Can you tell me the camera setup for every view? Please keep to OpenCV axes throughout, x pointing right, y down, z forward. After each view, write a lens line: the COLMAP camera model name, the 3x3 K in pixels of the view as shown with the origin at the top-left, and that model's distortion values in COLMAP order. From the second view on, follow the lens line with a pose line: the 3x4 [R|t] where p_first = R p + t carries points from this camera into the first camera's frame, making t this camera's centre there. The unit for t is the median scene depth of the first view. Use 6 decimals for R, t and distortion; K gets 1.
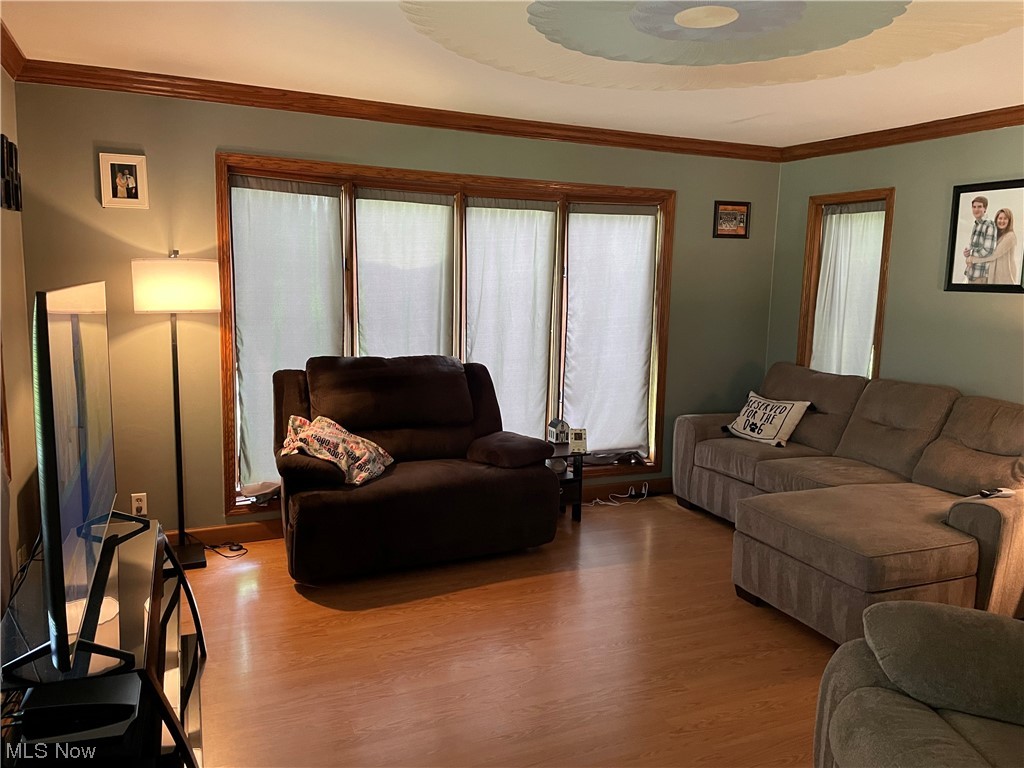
lens RADIAL K [[773.4, 0, 512.0], [0, 773.4, 384.0], [0, 0, 1]] dist [0.089351, -0.122642]
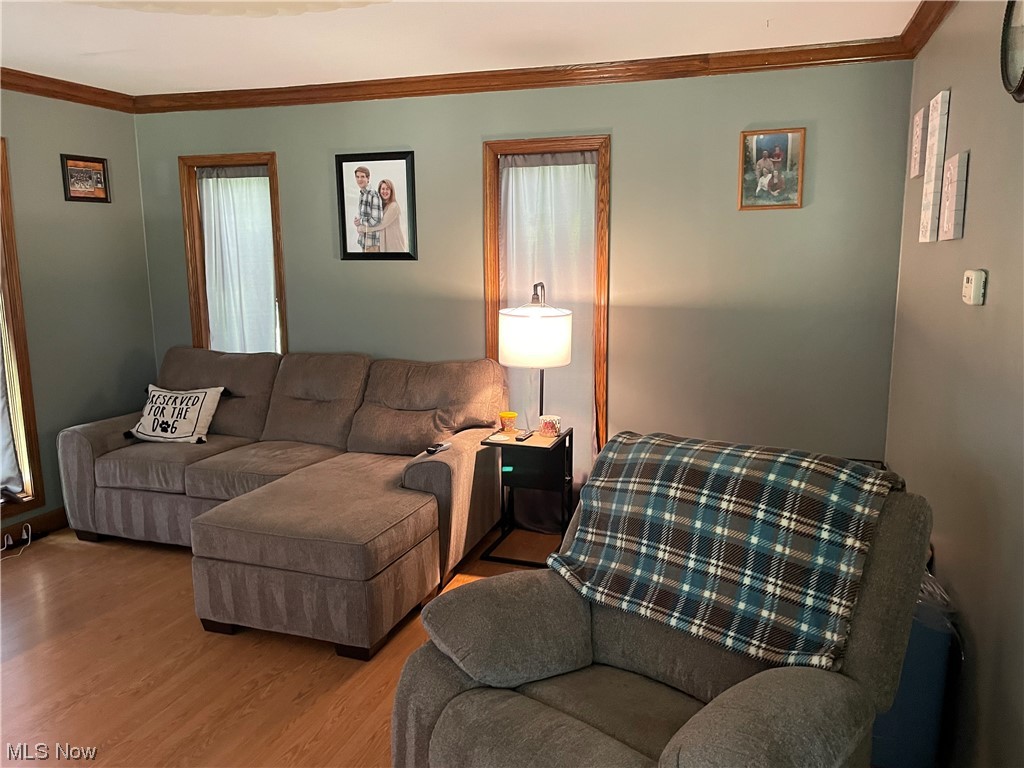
lens RADIAL K [[773.4, 0, 512.0], [0, 773.4, 384.0], [0, 0, 1]] dist [0.089351, -0.122642]
pose [[0.674319, -0.151791, 0.722671, -0.050786], [0.124195, 0.988017, 0.091640, -0.023947], [-0.727921, 0.027958, 0.685091, 0.149412]]
